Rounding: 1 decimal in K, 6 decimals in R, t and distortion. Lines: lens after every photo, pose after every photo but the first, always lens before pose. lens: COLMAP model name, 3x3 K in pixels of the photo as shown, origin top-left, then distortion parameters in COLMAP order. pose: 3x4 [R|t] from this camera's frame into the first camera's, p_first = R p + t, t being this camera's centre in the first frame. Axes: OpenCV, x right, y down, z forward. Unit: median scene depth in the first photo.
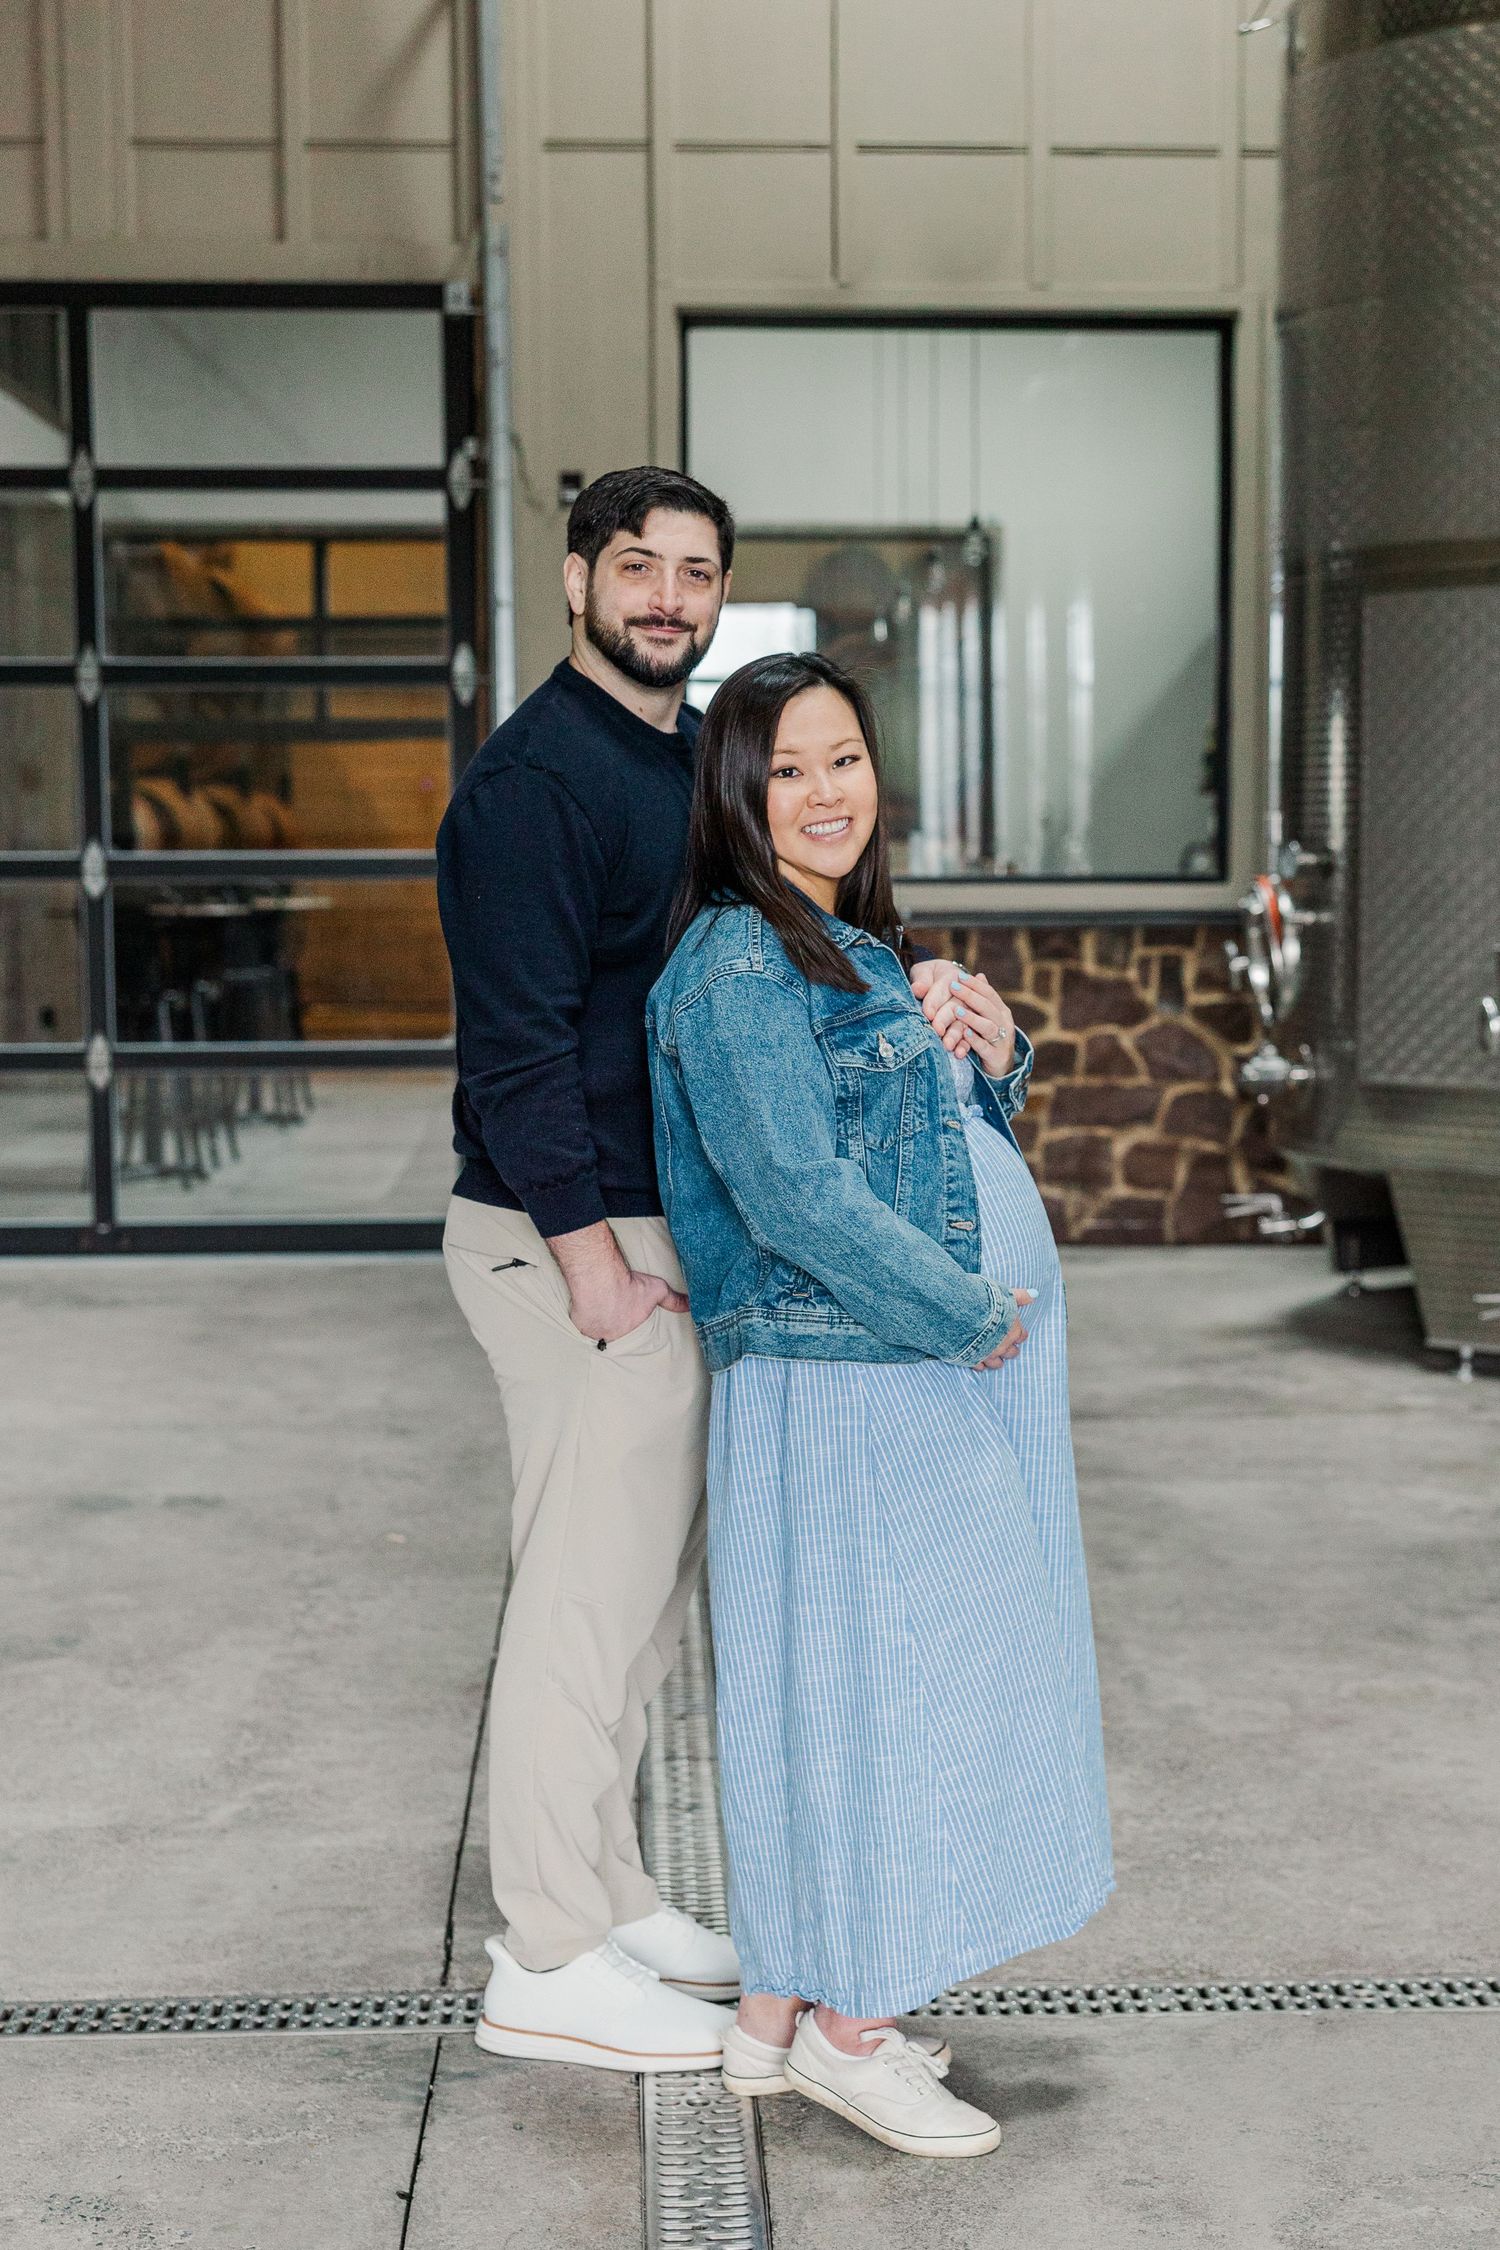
lens RADIAL K [[3253.2, 0, 817.6], [0, 3253.2, 1128.6], [0, 0, 1]] dist [0.004417, 0.023997]
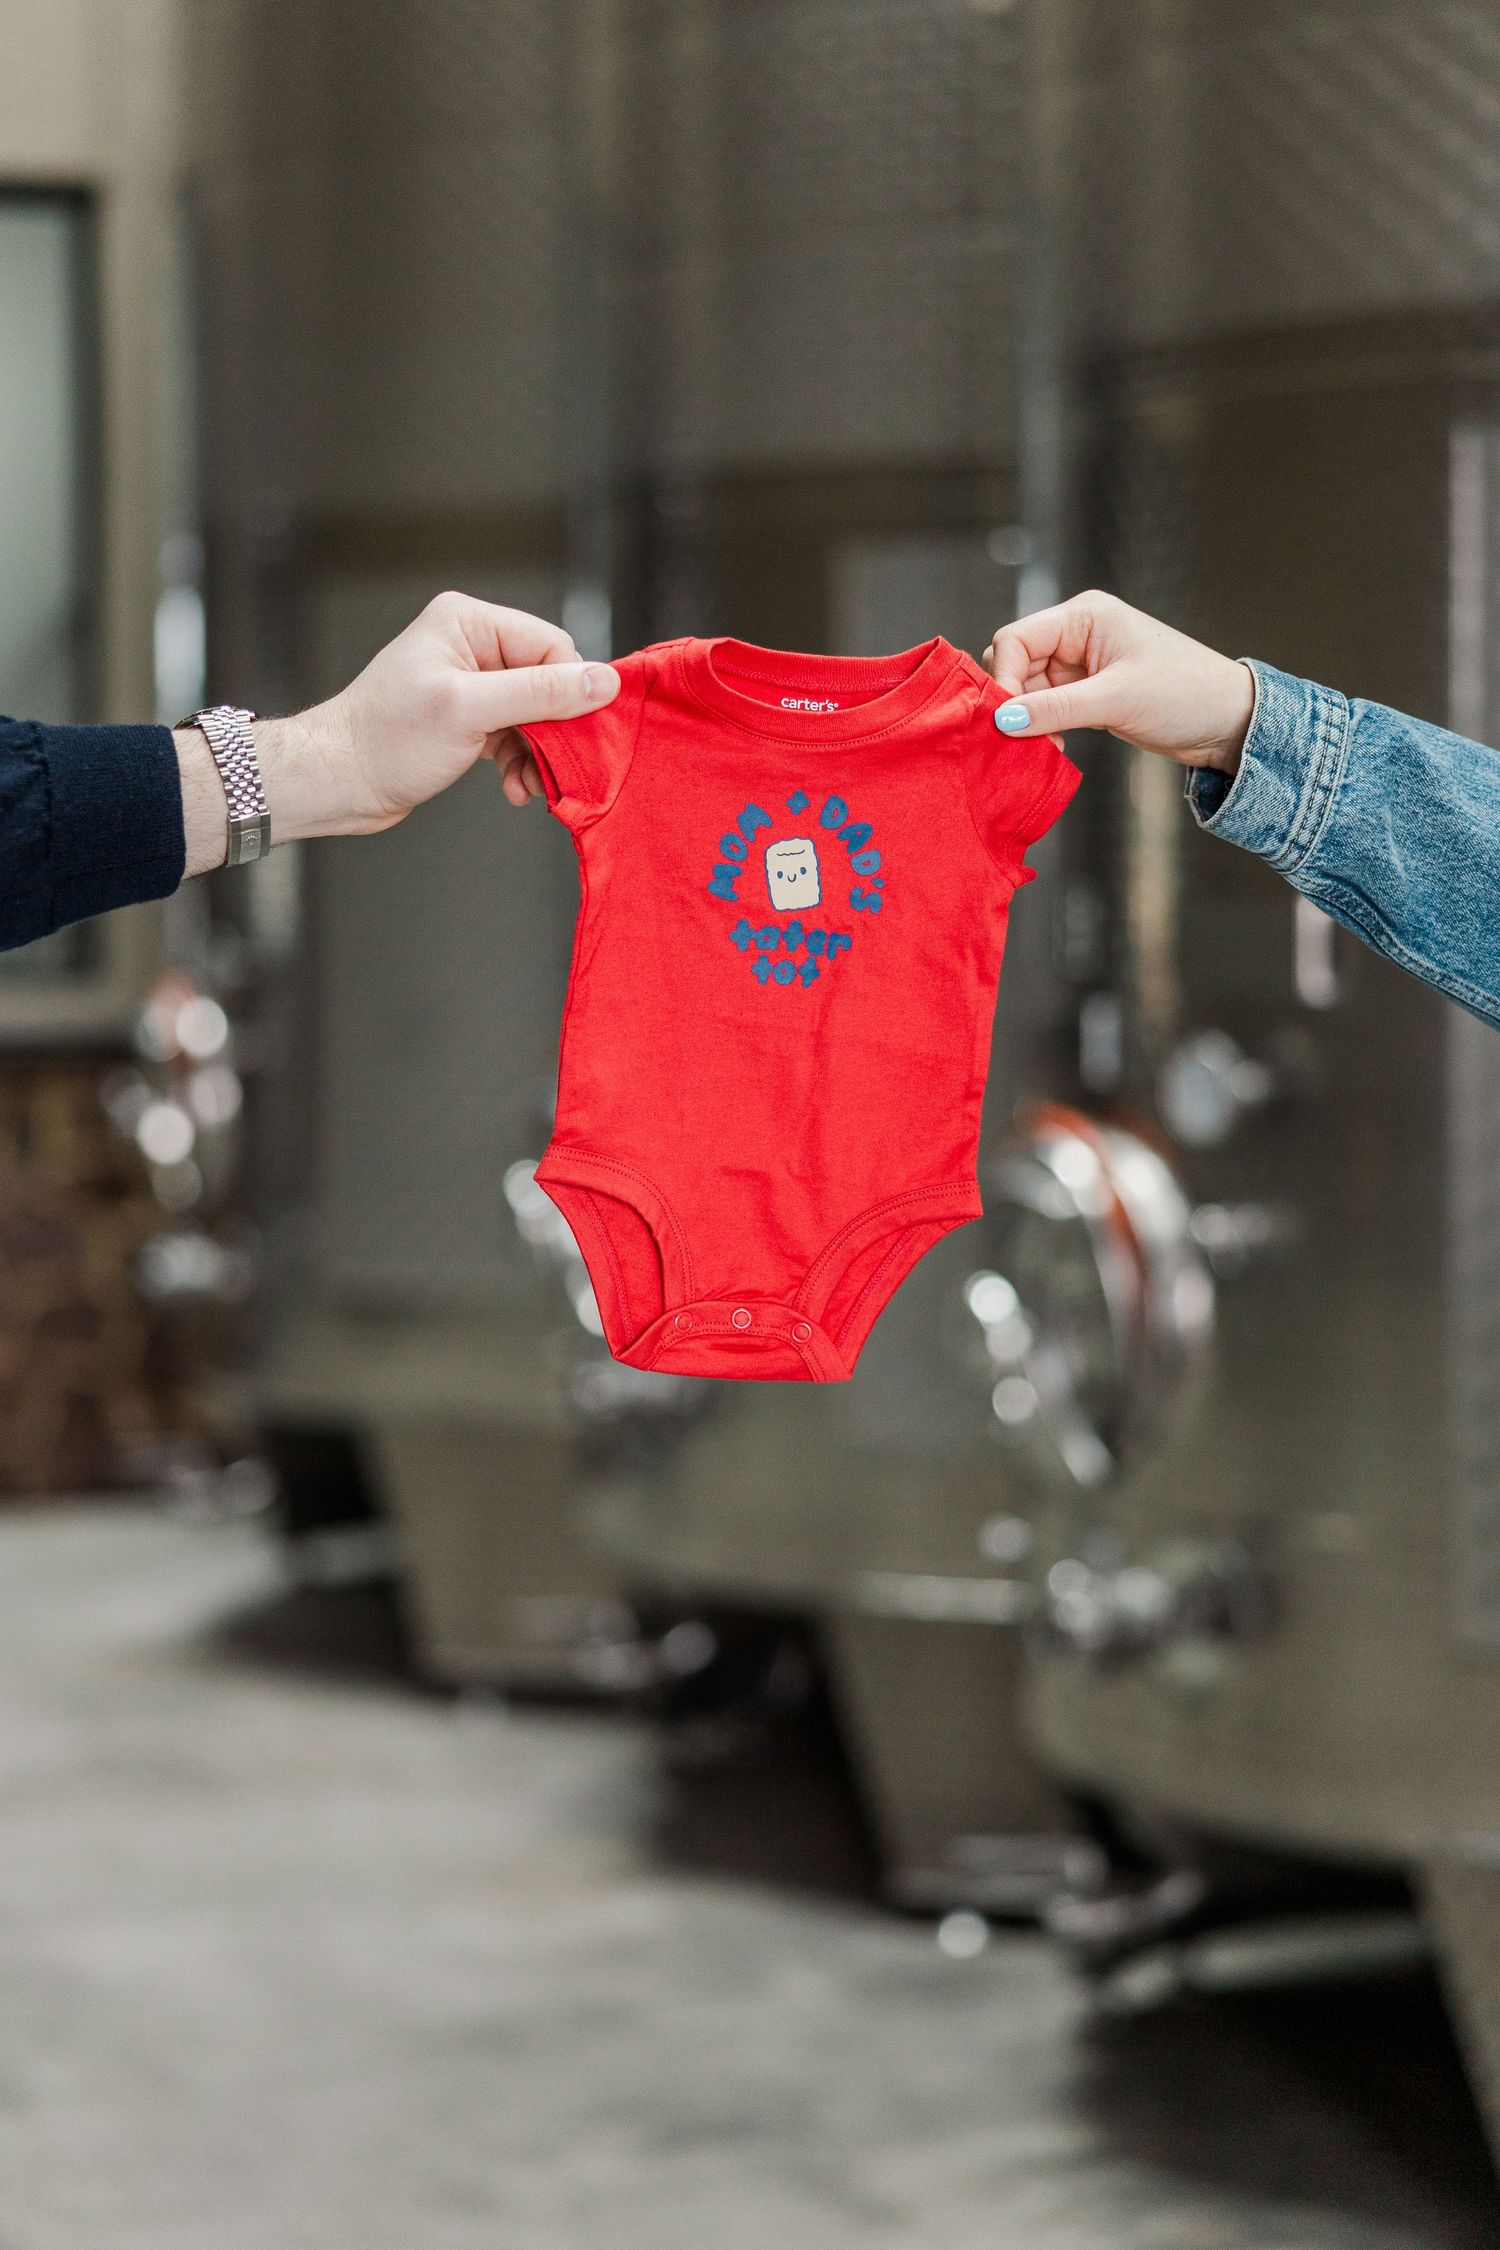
lens RADIAL K [[4192.2, 0, 750.0], [0, 4192.2, 1125.0], [0, 0, 1]] dist [-0.021954, -0.083268]
pose [[0.957154, -0.006577, 0.289506, -0.002300], [0.016510, 0.999355, -0.031884, -0.018690], [-0.289109, 0.035298, 0.956645, 0.127778]]
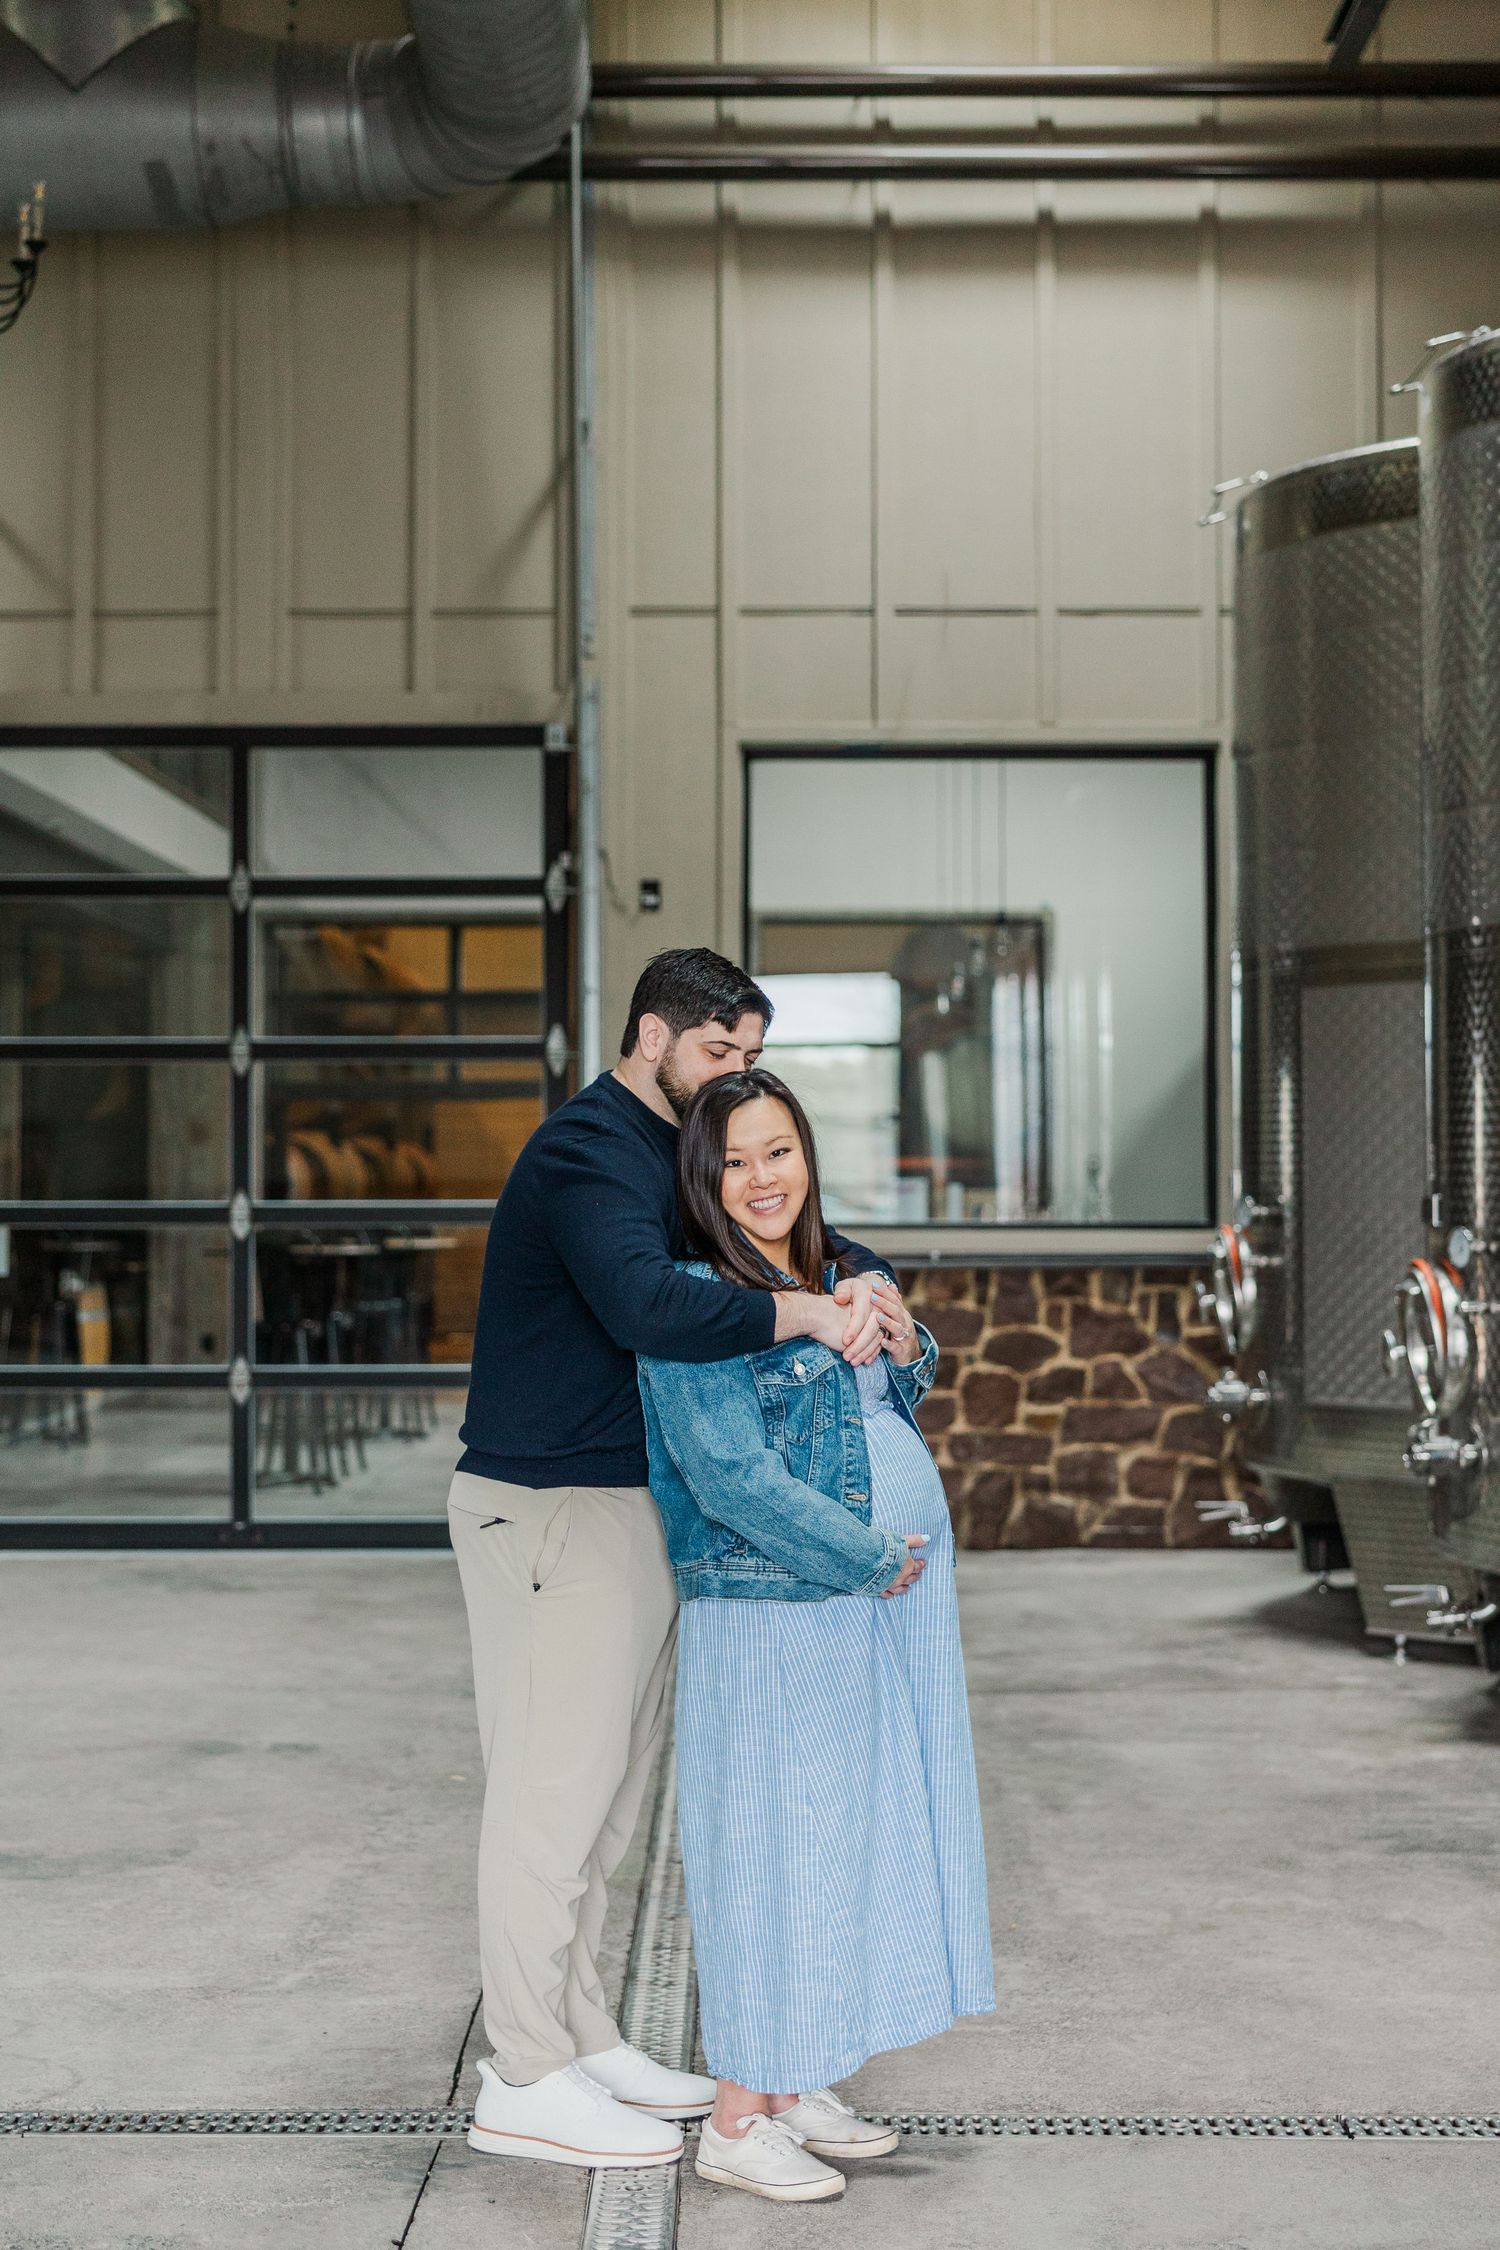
lens RADIAL K [[3049.6, 0, 766.2], [0, 3049.6, 1068.7], [0, 0, 1]] dist [-0.006347, 0.015634]
pose [[0.998393, -0.000092, -0.056664, 0.036017], [-0.007011, 0.992113, -0.125154, 0.004917], [0.056229, 0.125350, 0.990518, -0.104522]]
